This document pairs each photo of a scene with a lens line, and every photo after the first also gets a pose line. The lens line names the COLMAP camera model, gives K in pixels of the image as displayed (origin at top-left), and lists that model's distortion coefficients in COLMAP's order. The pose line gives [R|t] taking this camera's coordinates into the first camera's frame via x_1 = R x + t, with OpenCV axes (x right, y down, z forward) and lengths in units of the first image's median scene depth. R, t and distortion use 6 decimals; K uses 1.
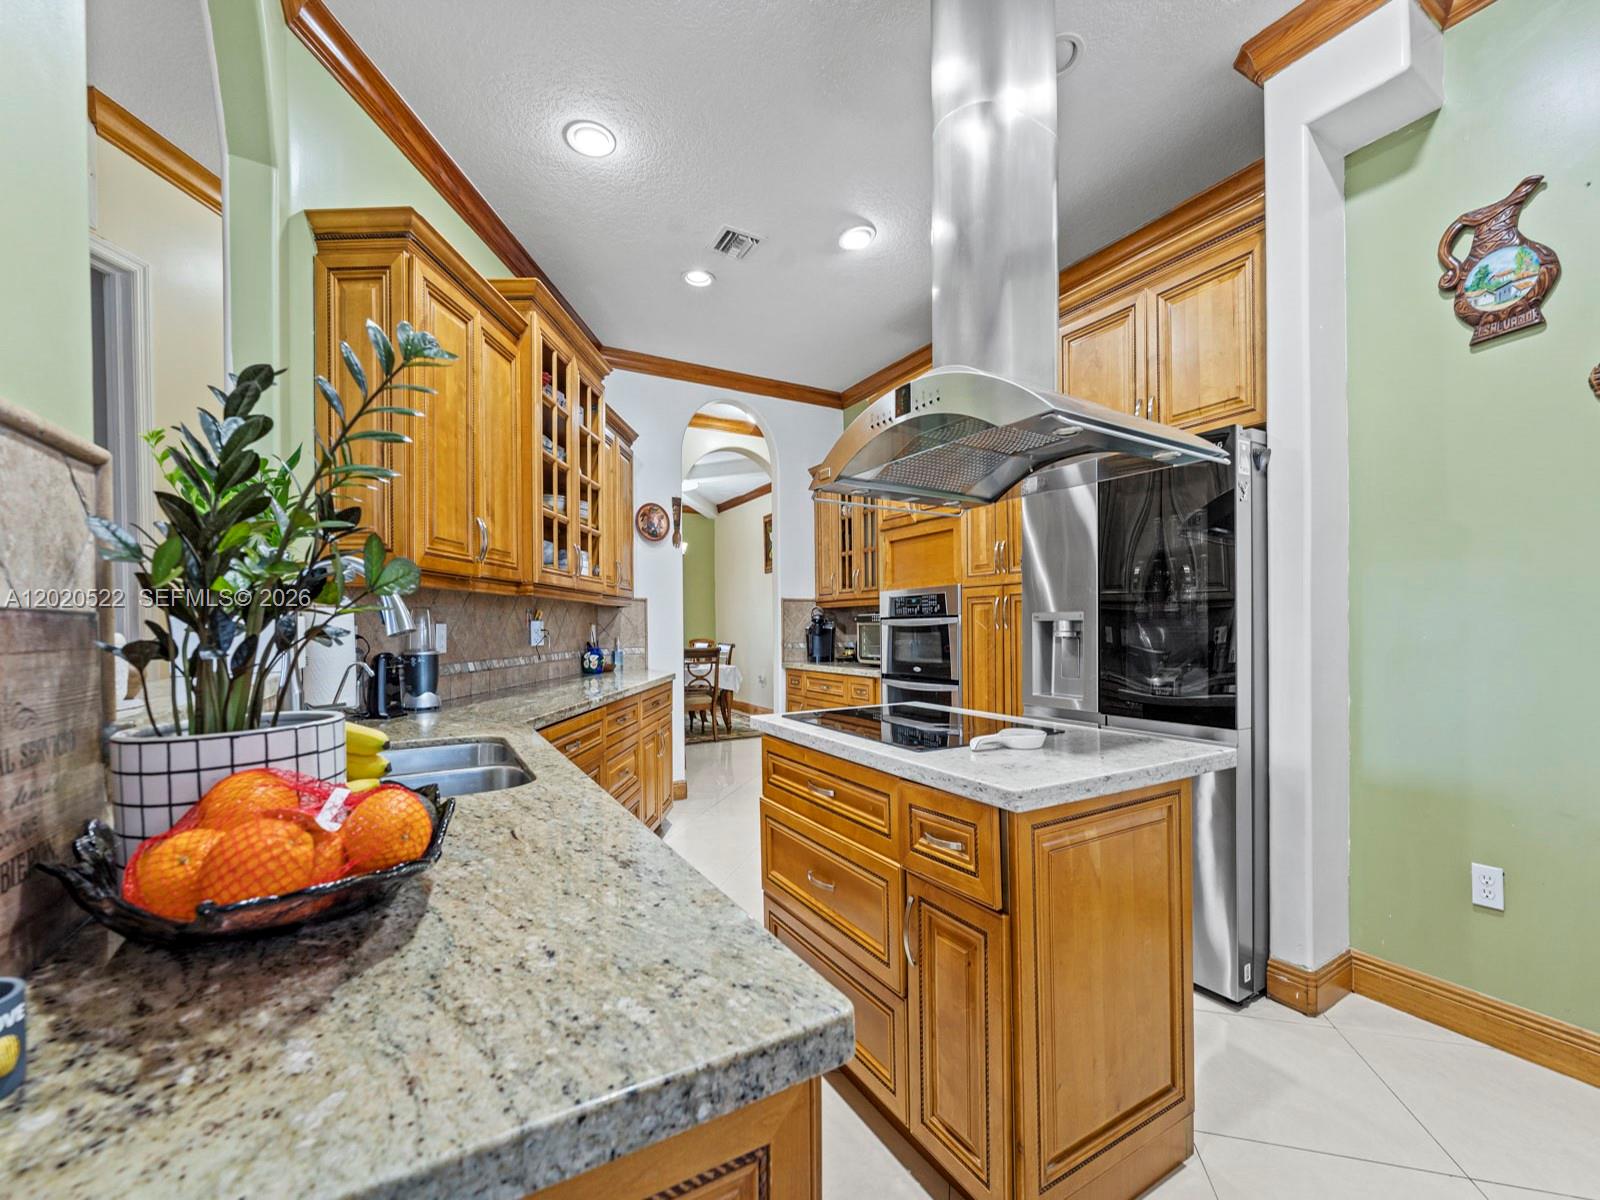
lens RADIAL K [[653.2, 0, 820.1], [0, 653.2, 630.8], [0, 0, 1]] dist [-0.000078, -0.000455]
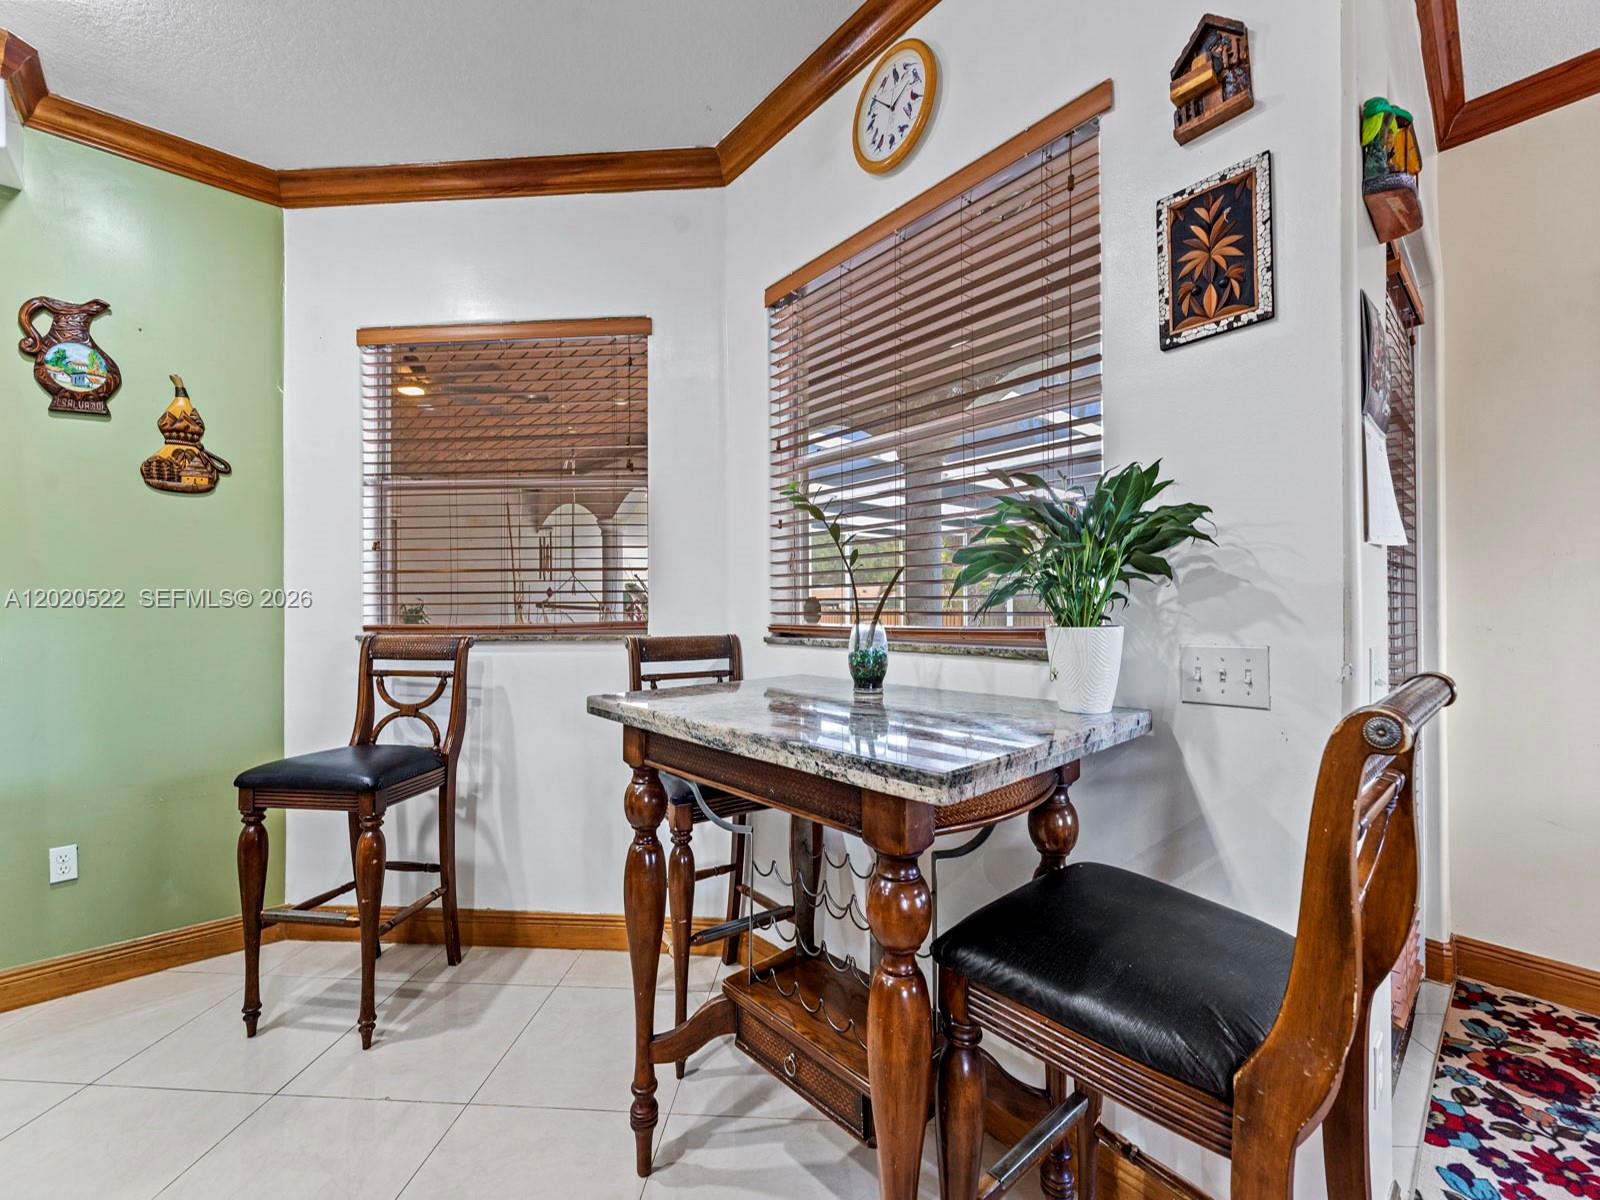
lens RADIAL K [[653.2, 0, 787.1], [0, 653.2, 604.9], [0, 0, 1]] dist [-0.000078, -0.000455]
pose [[-0.189837, 0.013351, 0.981725, -0.271241], [0.014266, 0.999839, -0.010839, -0.034078], [-0.981712, 0.011948, -0.189997, -0.054851]]
